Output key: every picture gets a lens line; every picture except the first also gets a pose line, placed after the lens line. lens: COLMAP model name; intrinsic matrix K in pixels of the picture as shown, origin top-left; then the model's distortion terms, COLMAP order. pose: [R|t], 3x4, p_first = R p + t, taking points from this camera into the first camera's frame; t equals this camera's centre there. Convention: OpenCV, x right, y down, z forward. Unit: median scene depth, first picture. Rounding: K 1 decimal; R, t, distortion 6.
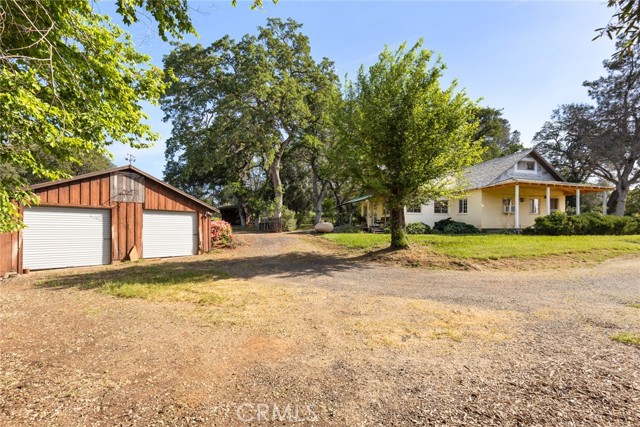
lens RADIAL K [[295.0, 0, 320.0], [0, 295.0, 213.5], [0, 0, 1]] dist [-0.002085, -0.000967]
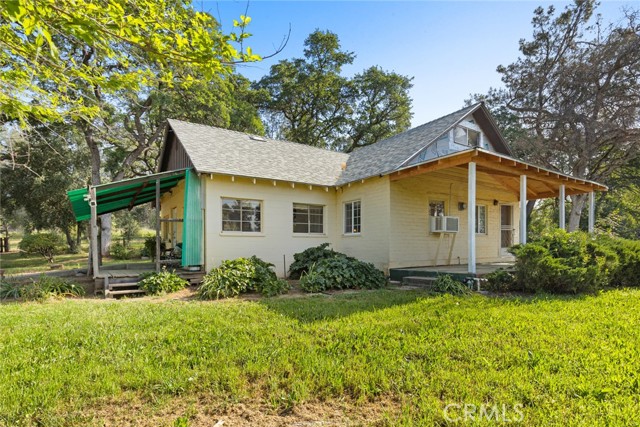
lens RADIAL K [[351.6, 0, 320.0], [0, 351.6, 213.5], [0, 0, 1]] dist [0.001414, 0.000438]
pose [[0.948982, 0.013090, 0.315059, 0.261597], [0.001126, 0.998991, -0.044899, -0.006631], [-0.315329, 0.042963, 0.948009, 0.493483]]
